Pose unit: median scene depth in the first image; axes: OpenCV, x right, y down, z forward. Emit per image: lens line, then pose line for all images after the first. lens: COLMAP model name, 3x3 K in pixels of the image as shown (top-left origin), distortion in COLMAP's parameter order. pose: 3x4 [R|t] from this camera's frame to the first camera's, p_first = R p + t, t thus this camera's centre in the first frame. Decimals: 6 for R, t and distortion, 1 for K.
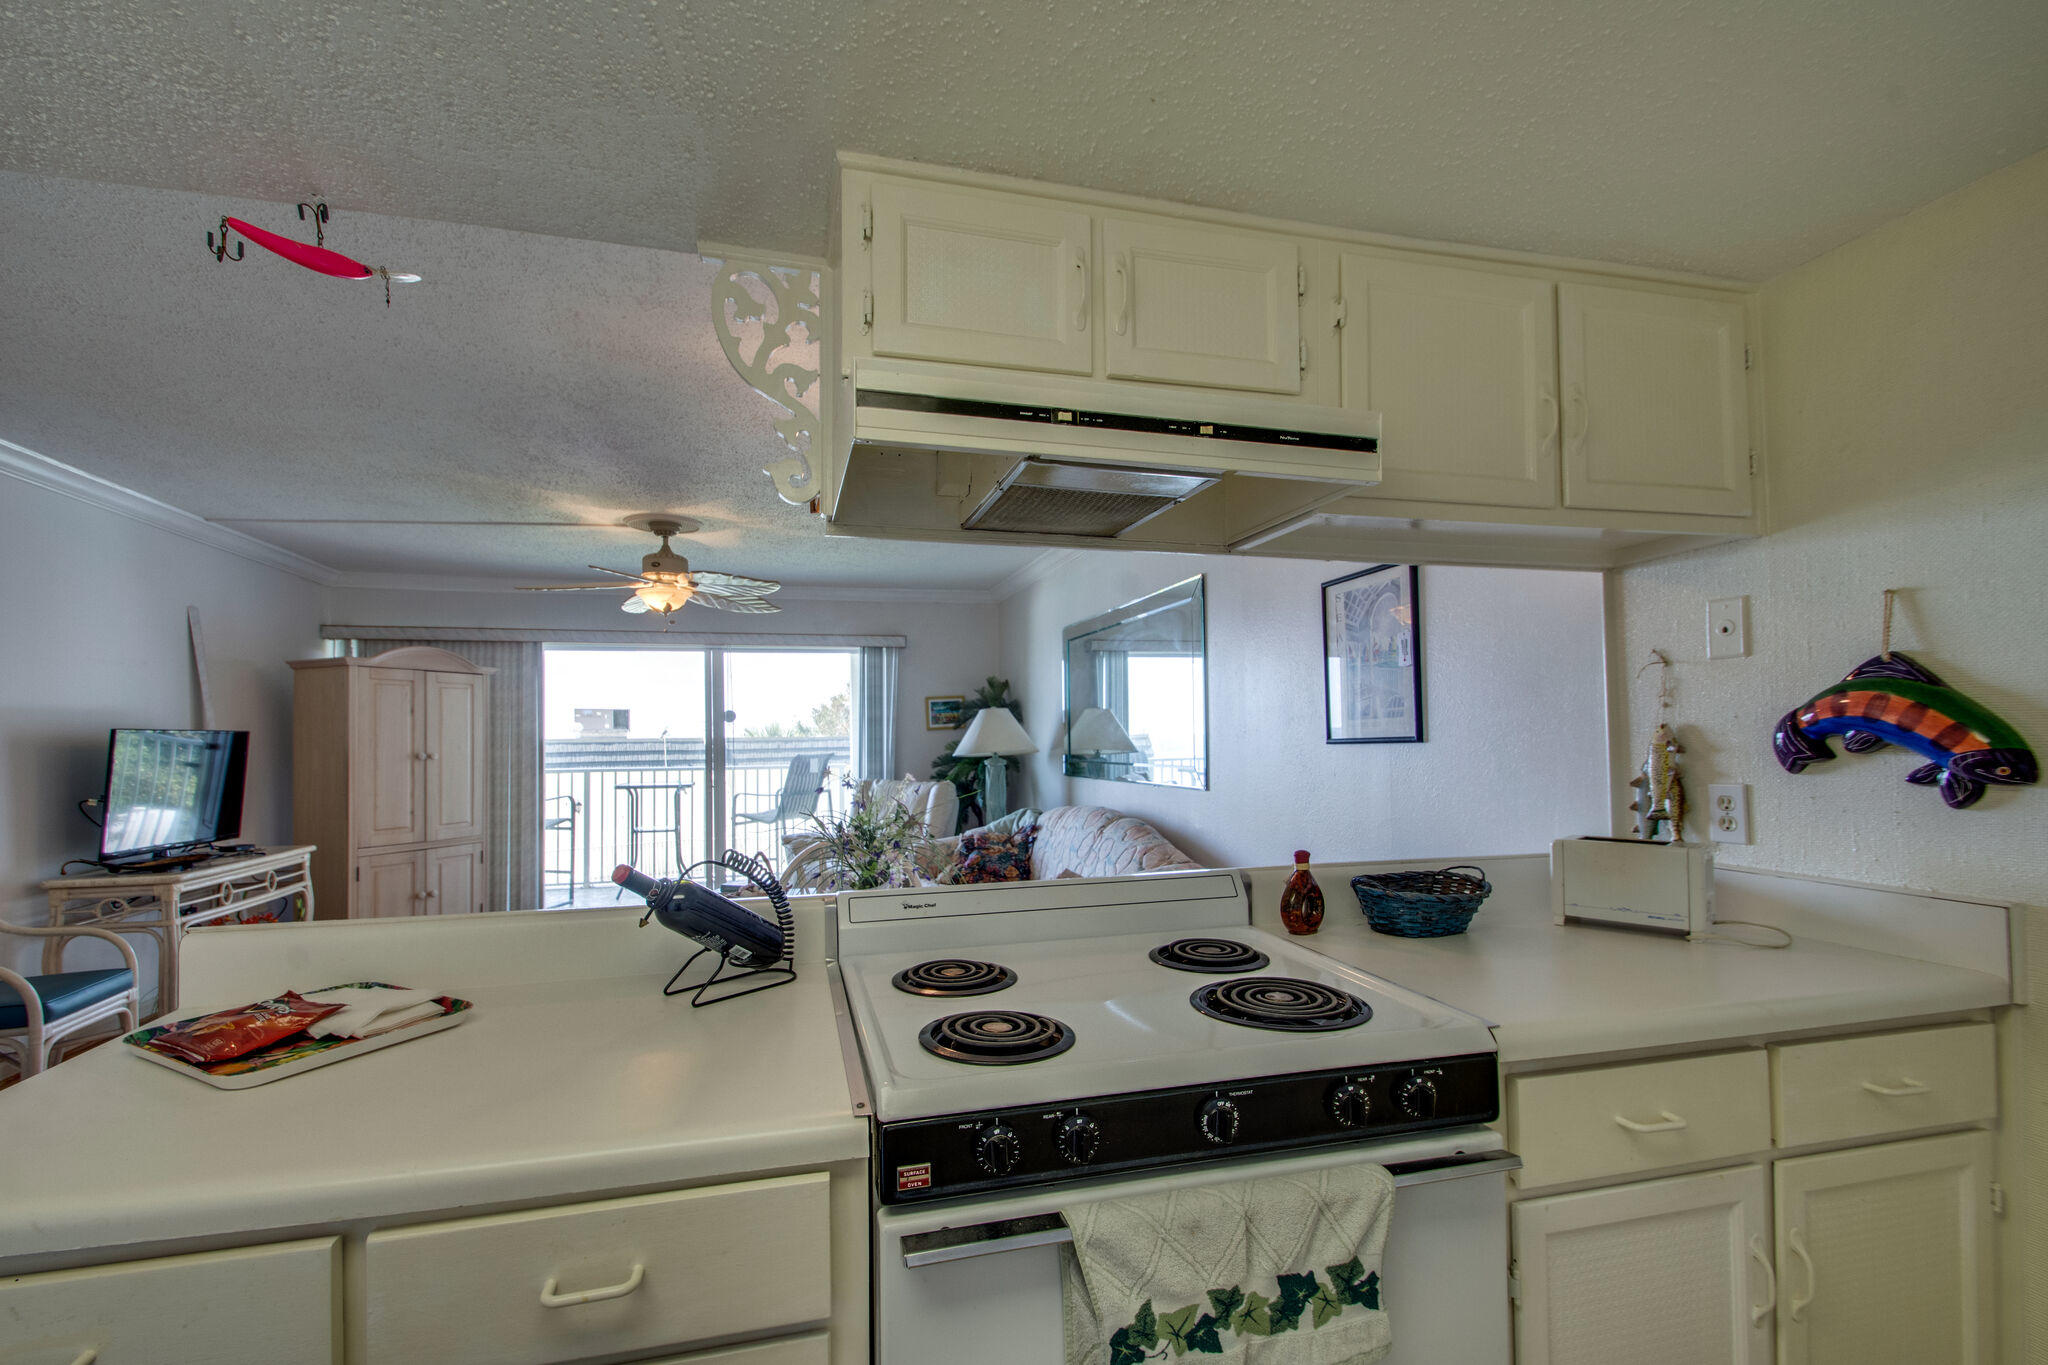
lens RADIAL K [[888.1, 0, 991.7], [0, 888.1, 716.0], [0, 0, 1]] dist [0.012499, -0.003161]
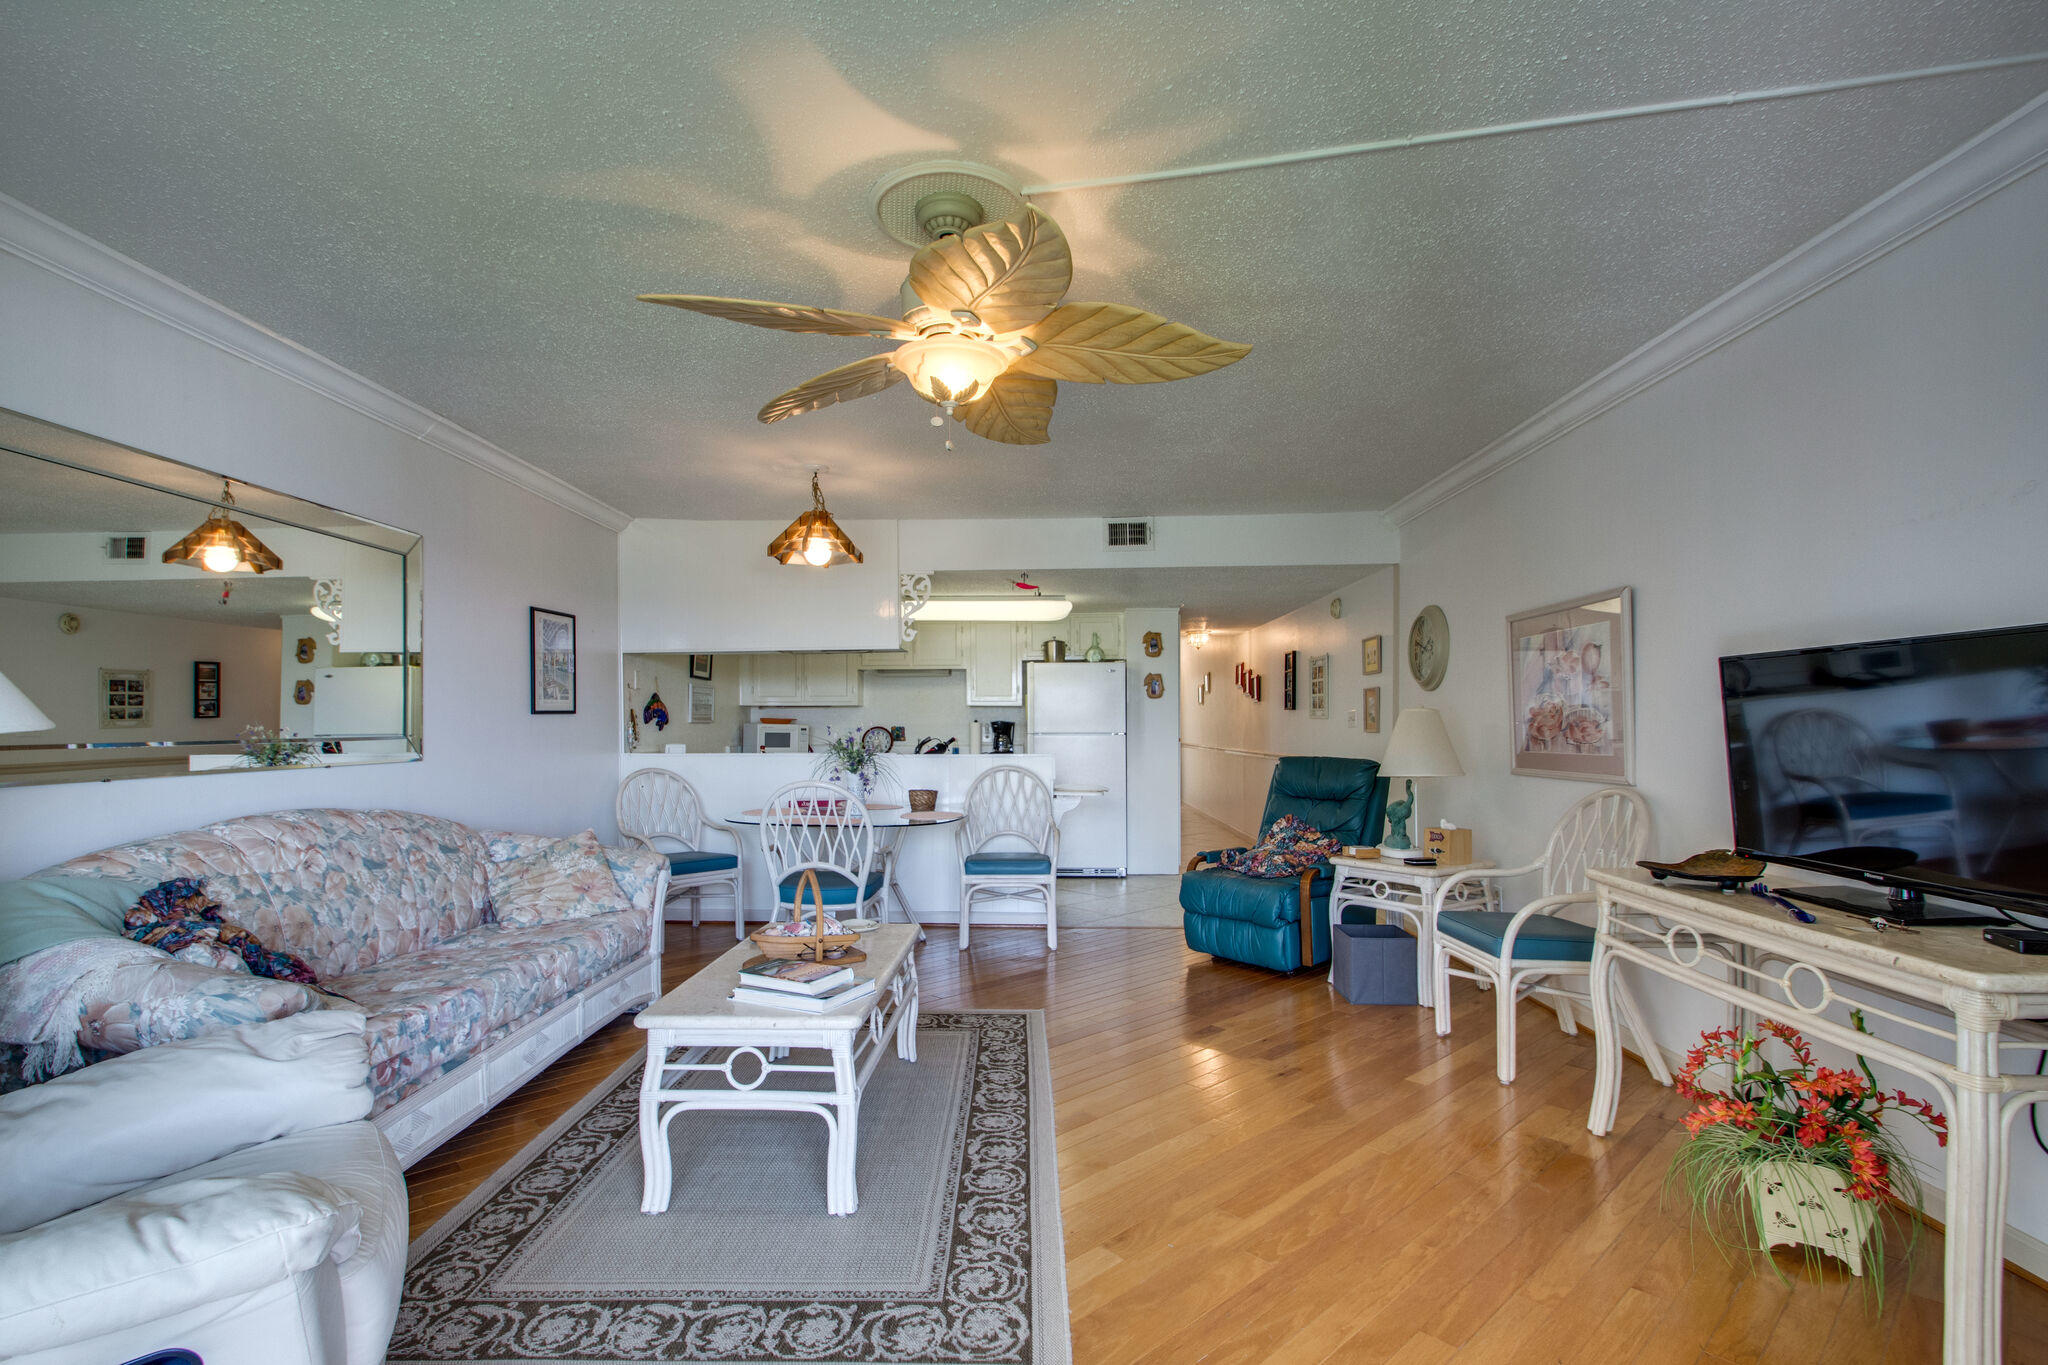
lens RADIAL K [[965.4, 0, 973.3], [0, 965.4, 731.9], [0, 0, 1]] dist [0.013050, -0.006044]
pose [[-0.950553, 0.013664, 0.310263, -0.953151], [0.007986, 0.999777, -0.019561, 0.112588], [-0.310461, -0.016116, -0.950450, 2.633122]]
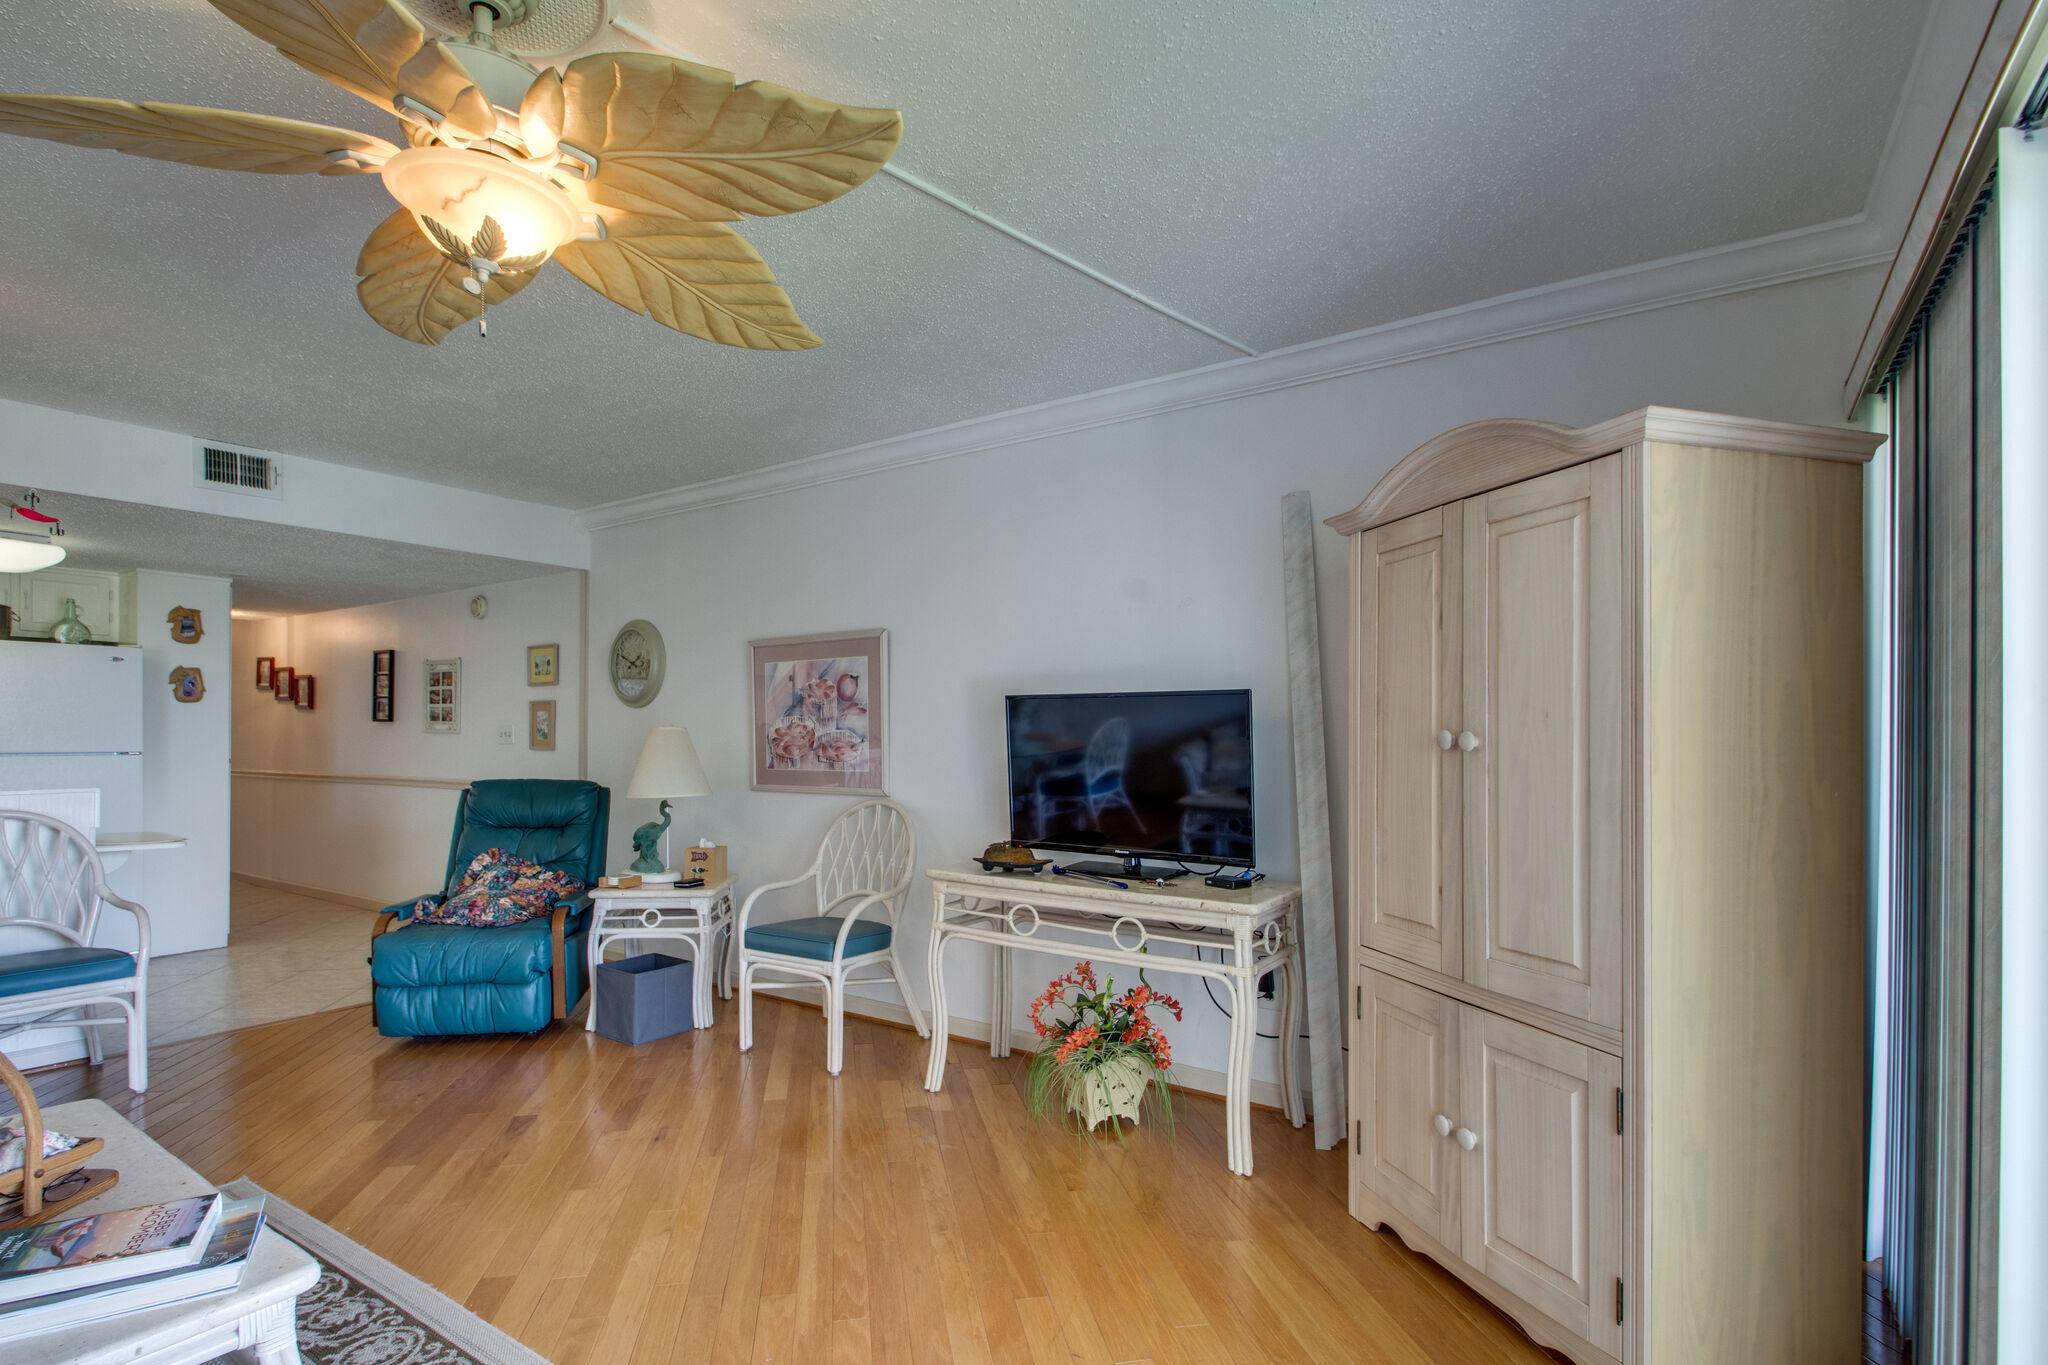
lens RADIAL K [[1001.2, 0, 1018.1], [0, 1001.2, 745.7], [0, 0, 1]] dist [0.006924, -0.003130]
pose [[-0.751517, 0.016067, -0.659518, -0.492829], [0.021533, 0.999768, -0.000180, 0.089947], [0.659362, -0.014336, -0.751689, 2.460932]]
